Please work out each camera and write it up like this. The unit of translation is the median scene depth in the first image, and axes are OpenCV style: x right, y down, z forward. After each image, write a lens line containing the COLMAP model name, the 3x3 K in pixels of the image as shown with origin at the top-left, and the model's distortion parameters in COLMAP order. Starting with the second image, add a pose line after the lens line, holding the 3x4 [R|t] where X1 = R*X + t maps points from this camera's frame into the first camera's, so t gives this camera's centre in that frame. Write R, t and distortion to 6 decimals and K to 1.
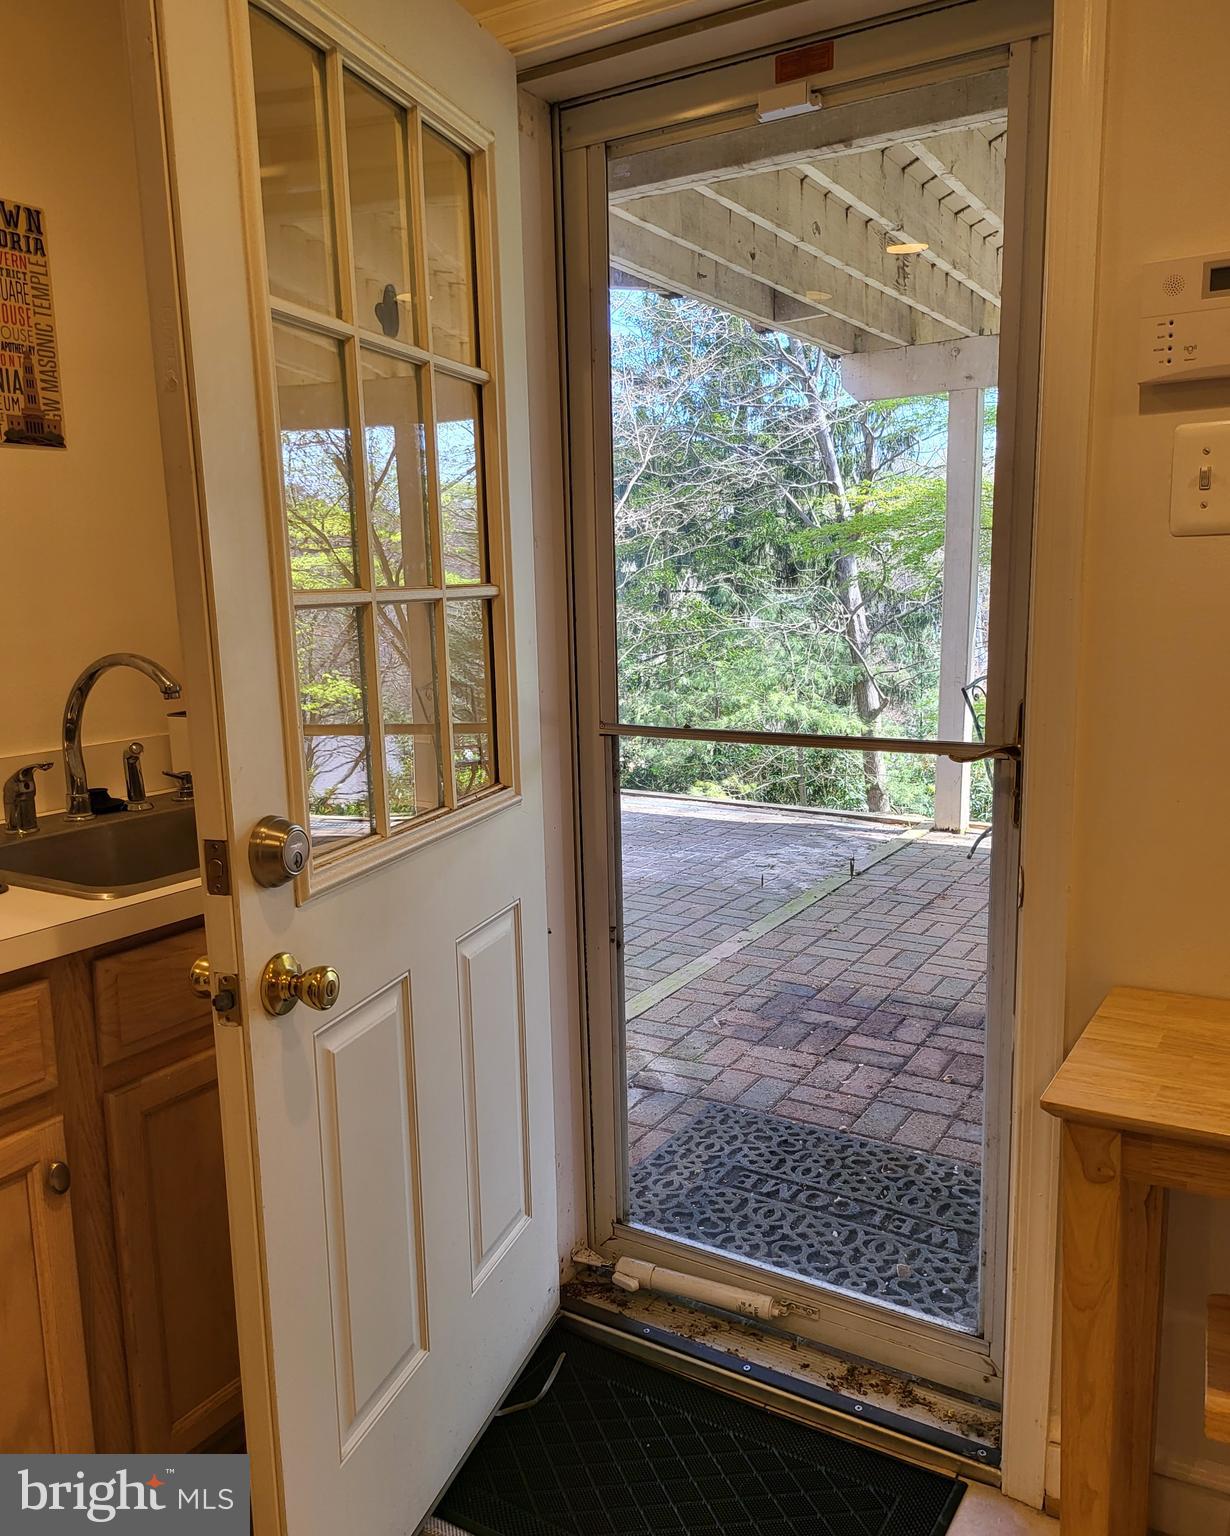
lens RADIAL K [[1181.3, 0, 599.6], [0, 1181.3, 790.3], [0, 0, 1]] dist [0.069721, -0.085598]
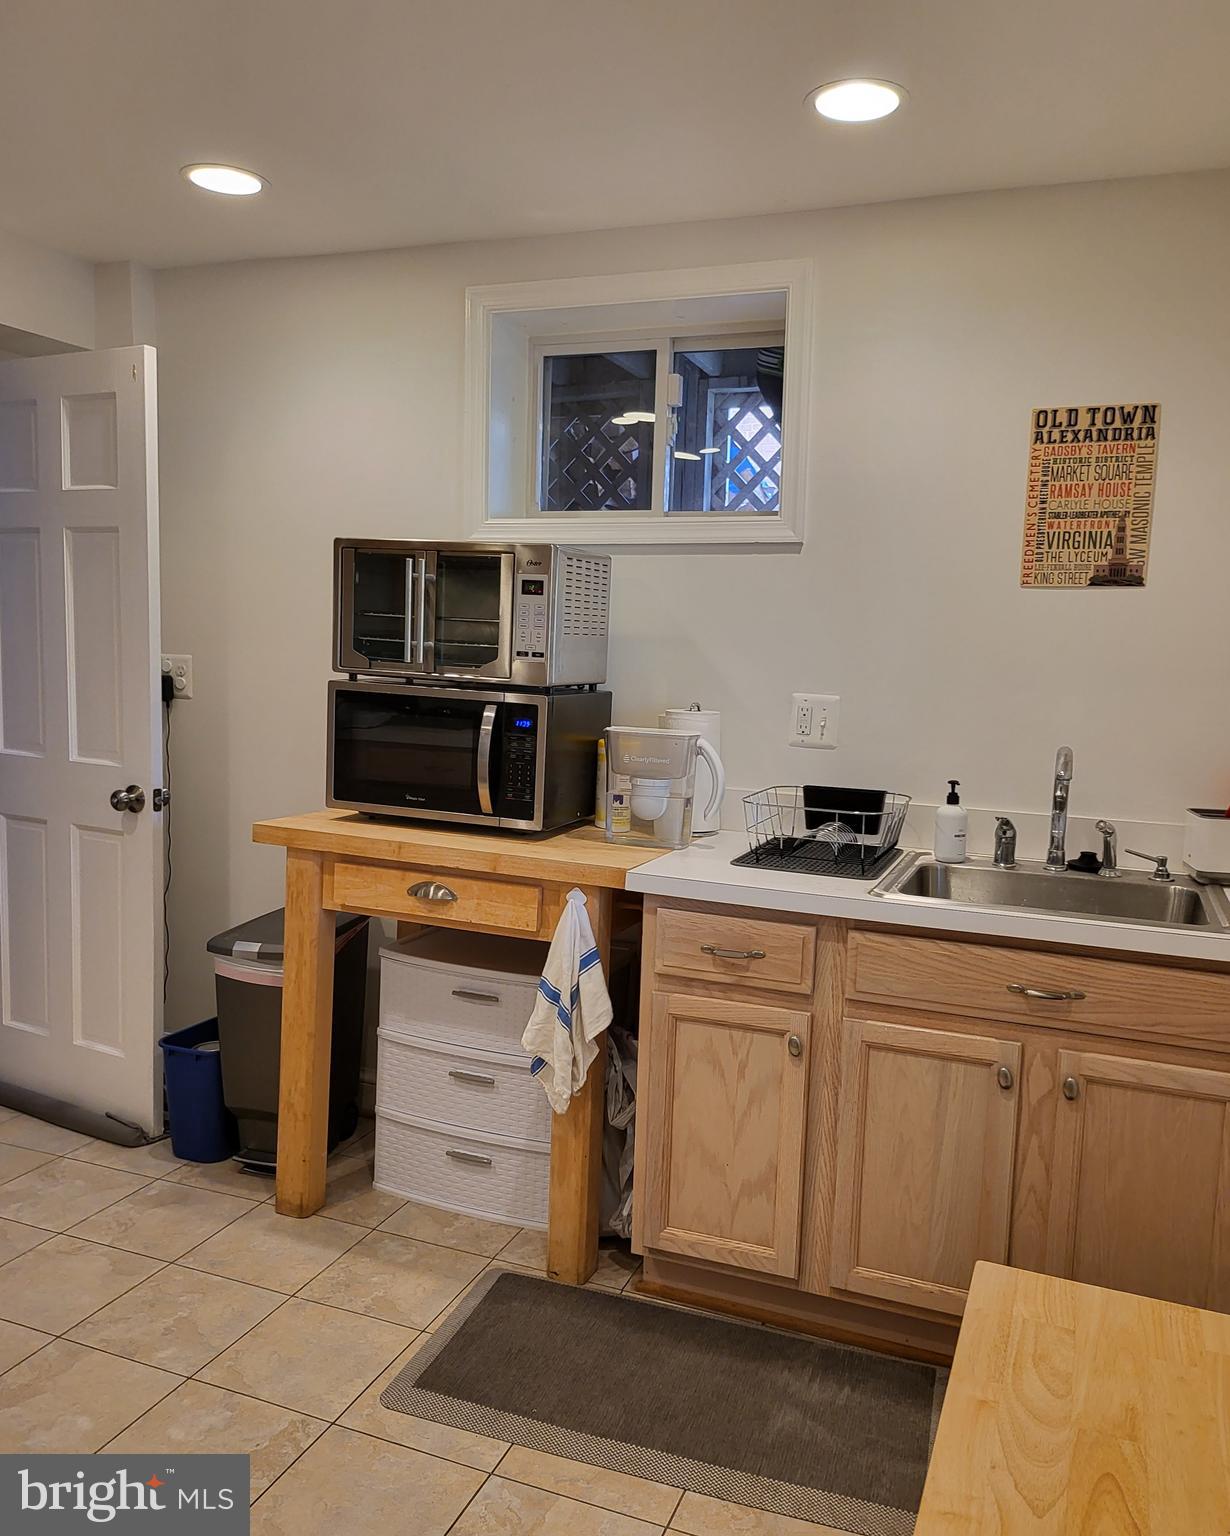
lens RADIAL K [[1181.3, 0, 599.6], [0, 1181.3, 790.3], [0, 0, 1]] dist [0.069721, -0.085598]
pose [[0.161275, 0.145720, -0.976092, 0.744212], [-0.210483, 0.971362, 0.110236, -0.099933], [0.964203, 0.187673, 0.187328, 0.264721]]
